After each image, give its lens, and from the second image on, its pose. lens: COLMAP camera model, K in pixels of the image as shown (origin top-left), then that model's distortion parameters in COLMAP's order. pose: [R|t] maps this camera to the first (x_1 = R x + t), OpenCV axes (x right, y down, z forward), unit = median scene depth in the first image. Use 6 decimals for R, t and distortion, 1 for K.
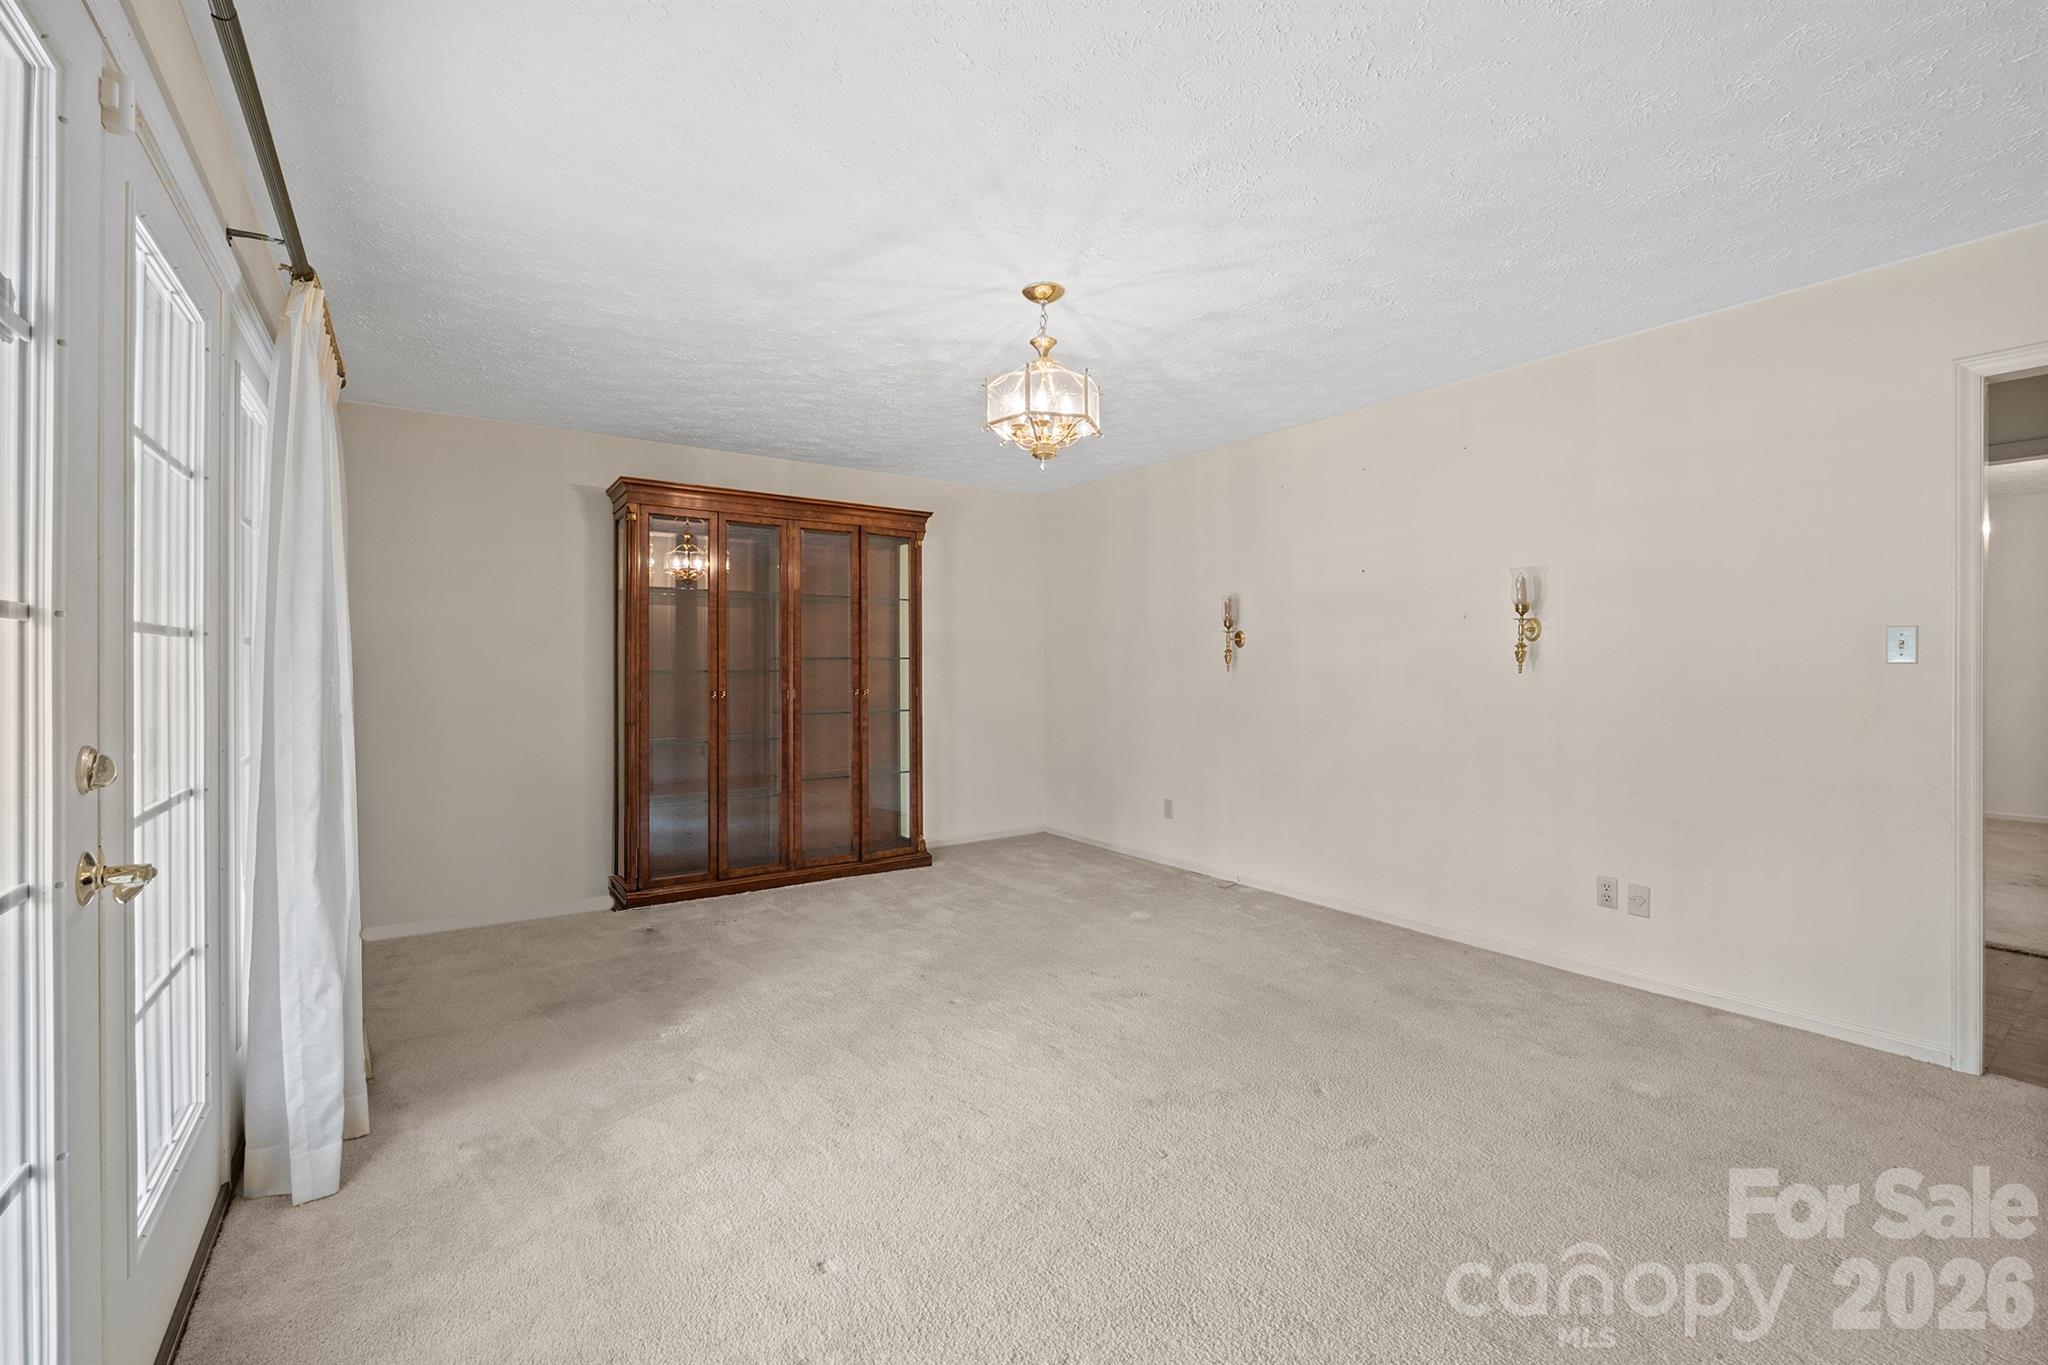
lens RADIAL K [[870.9, 0, 1023.4], [0, 870.9, 667.6], [0, 0, 1]] dist [-0.007210, -0.000119]
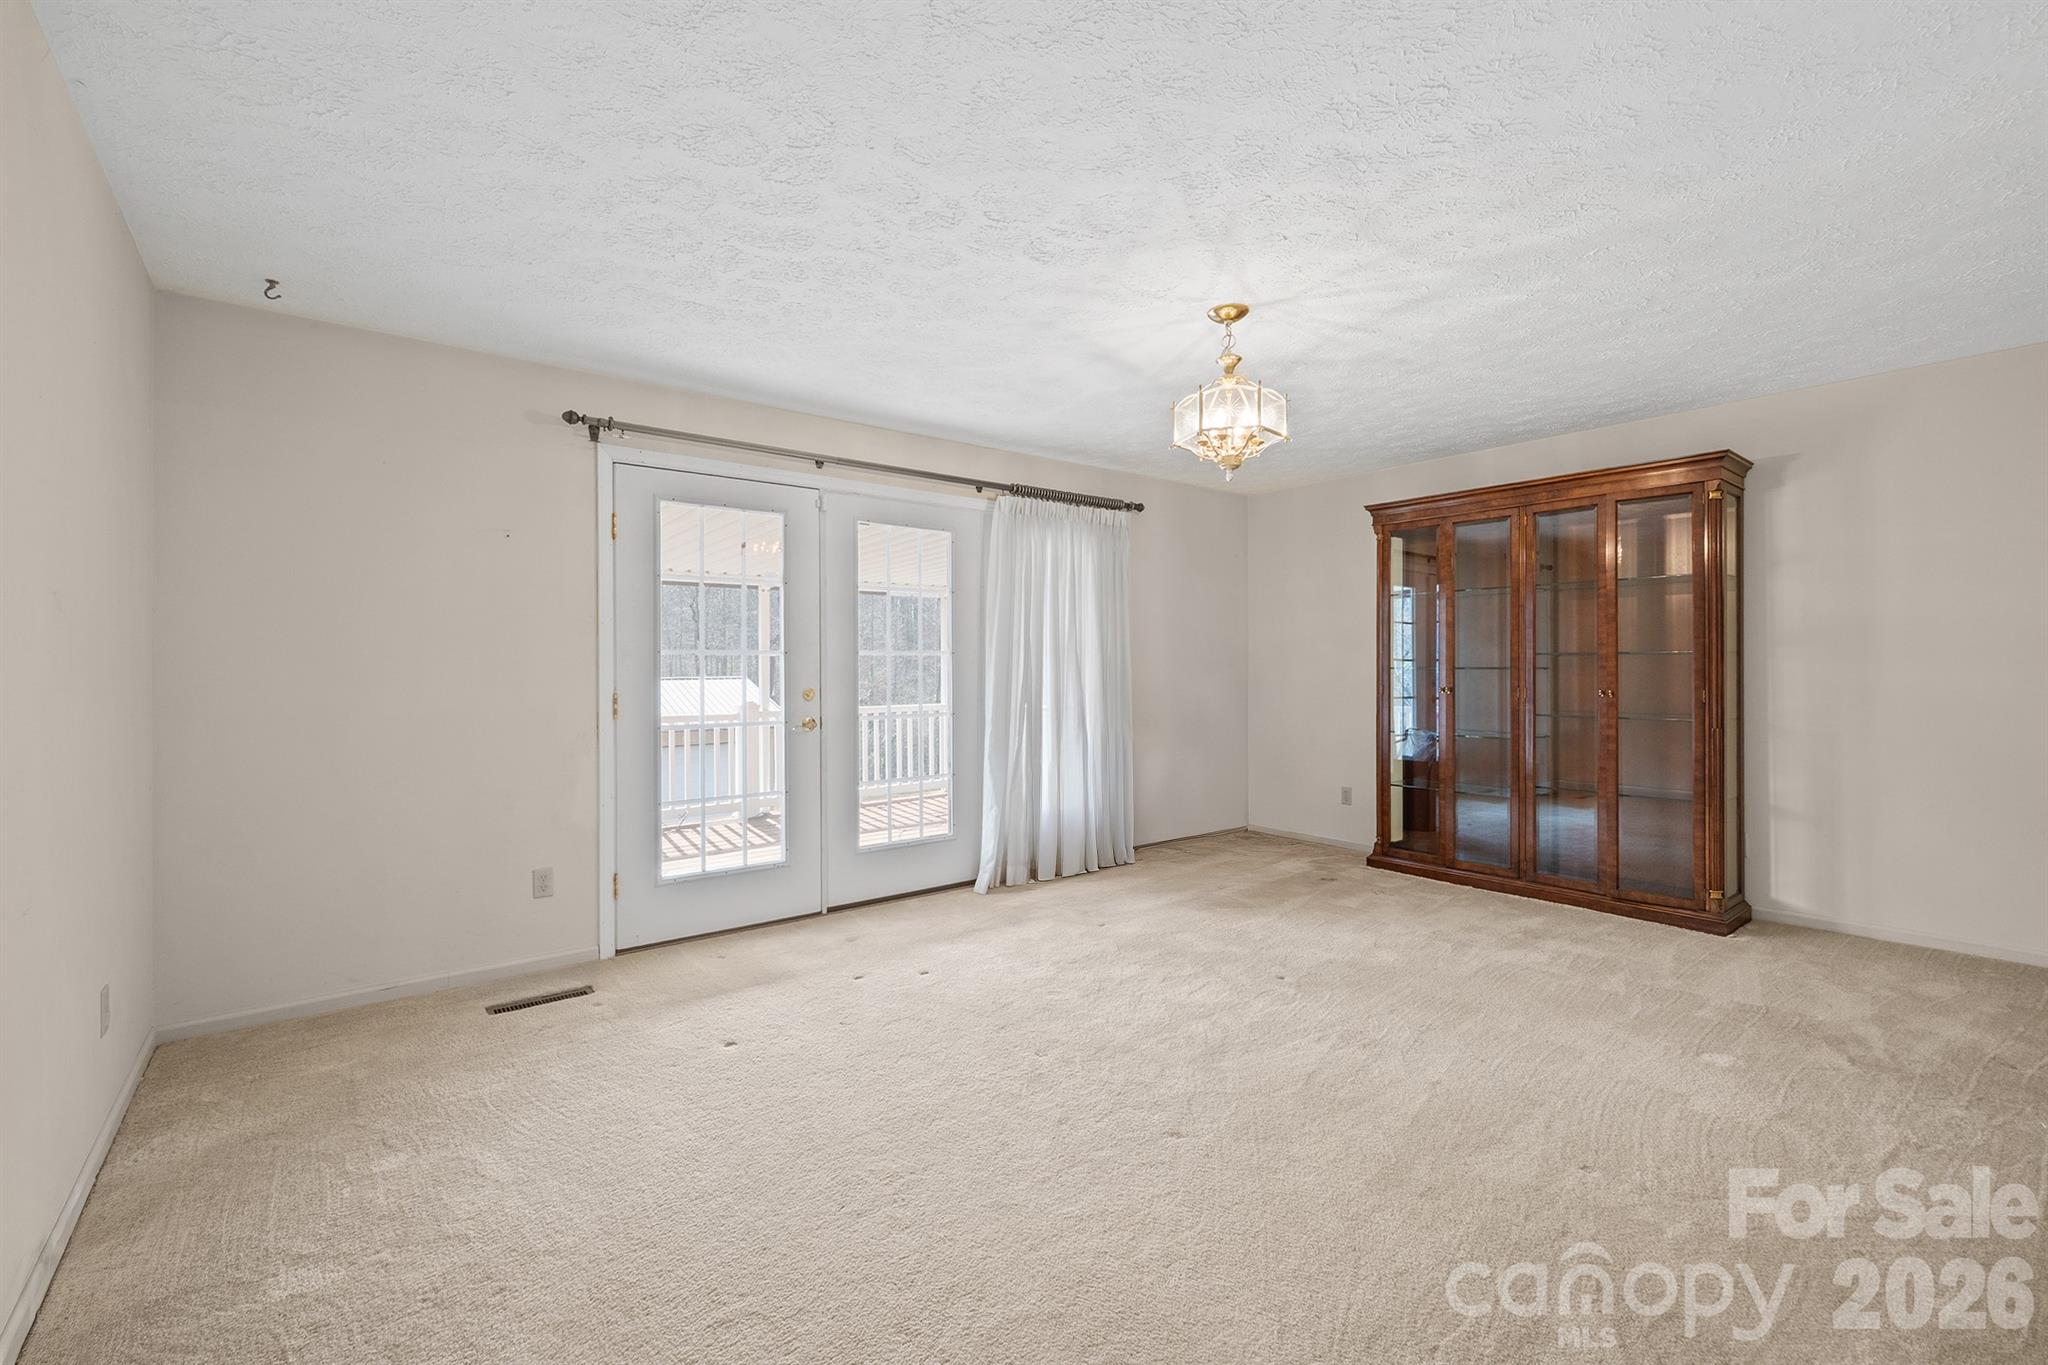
lens RADIAL K [[870.9, 0, 1021.1], [0, 870.9, 675.5], [0, 0, 1]] dist [-0.007210, -0.000119]
pose [[0.055442, 0.012781, -0.998380, 0.786088], [0.003936, 0.999907, 0.013020, -0.003195], [0.998454, -0.004651, 0.055386, 0.503172]]
